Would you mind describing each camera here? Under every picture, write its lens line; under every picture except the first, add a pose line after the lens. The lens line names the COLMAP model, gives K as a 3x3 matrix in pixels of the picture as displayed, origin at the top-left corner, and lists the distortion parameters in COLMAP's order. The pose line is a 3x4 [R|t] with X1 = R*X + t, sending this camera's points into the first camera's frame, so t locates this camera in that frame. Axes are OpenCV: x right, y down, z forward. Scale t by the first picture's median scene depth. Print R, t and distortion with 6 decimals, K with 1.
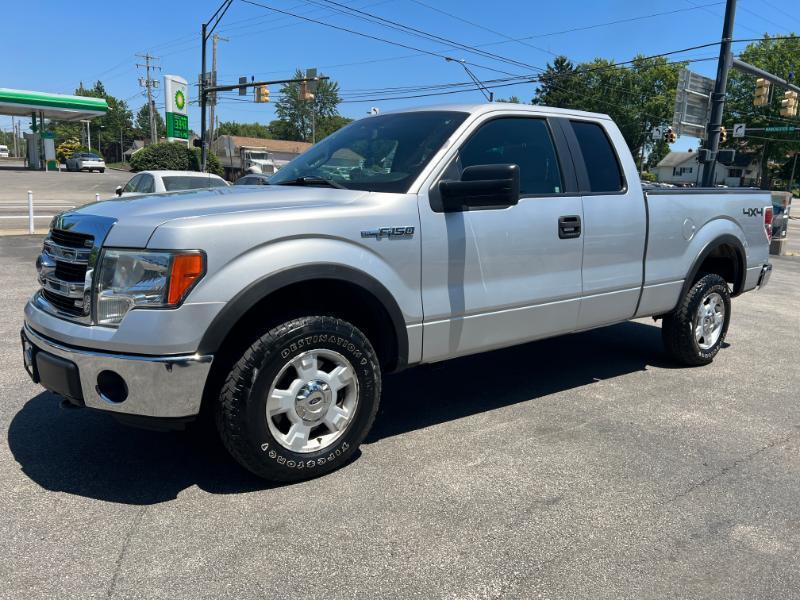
lens RADIAL K [[605.8, 0, 398.1], [0, 605.8, 303.2], [0, 0, 1]] dist [0.050862, -0.059841]
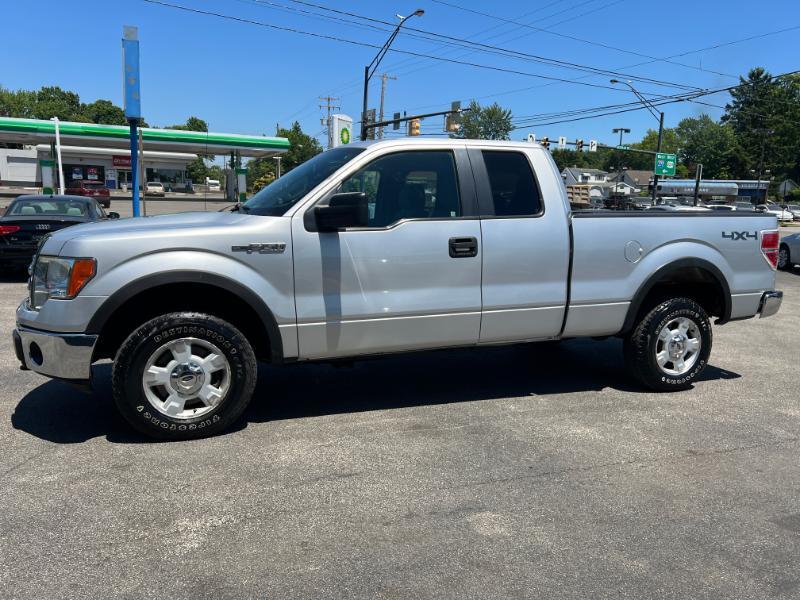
lens RADIAL K [[605.8, 0, 398.1], [0, 605.8, 303.2], [0, 0, 1]] dist [0.050862, -0.059841]
pose [[0.959353, 0.033759, -0.280181, 0.325971], [-0.045678, 0.998303, -0.036120, 0.014875], [0.278487, 0.047450, 0.959267, -0.056952]]
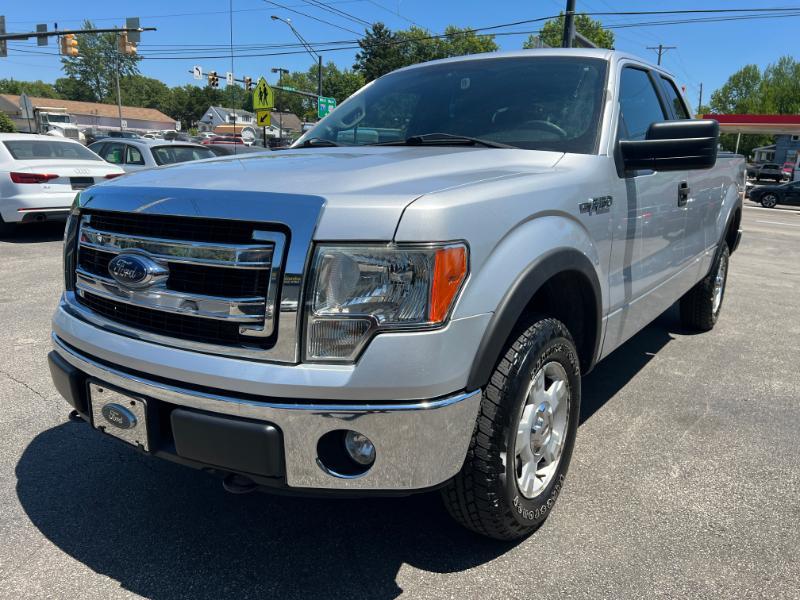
lens RADIAL K [[605.8, 0, 398.1], [0, 605.8, 303.2], [0, 0, 1]] dist [0.050862, -0.059841]
pose [[0.956922, -0.072662, 0.281106, -0.265007], [0.058404, 0.996561, 0.058780, -0.027034], [-0.284410, -0.039830, 0.957875, 0.164092]]
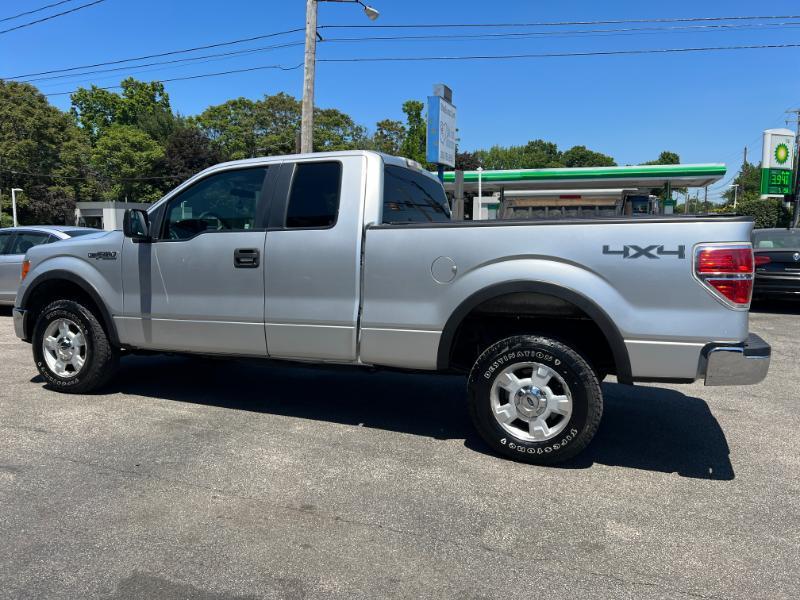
lens RADIAL K [[603.0, 0, 396.2], [0, 603.0, 299.7], [0, 0, 1]] dist [0.058873, -0.067946]
pose [[0.508647, 0.060596, -0.858840, 0.953998], [-0.153832, 0.987865, -0.021407, -0.045322], [0.847121, 0.143006, 0.511796, 0.453089]]
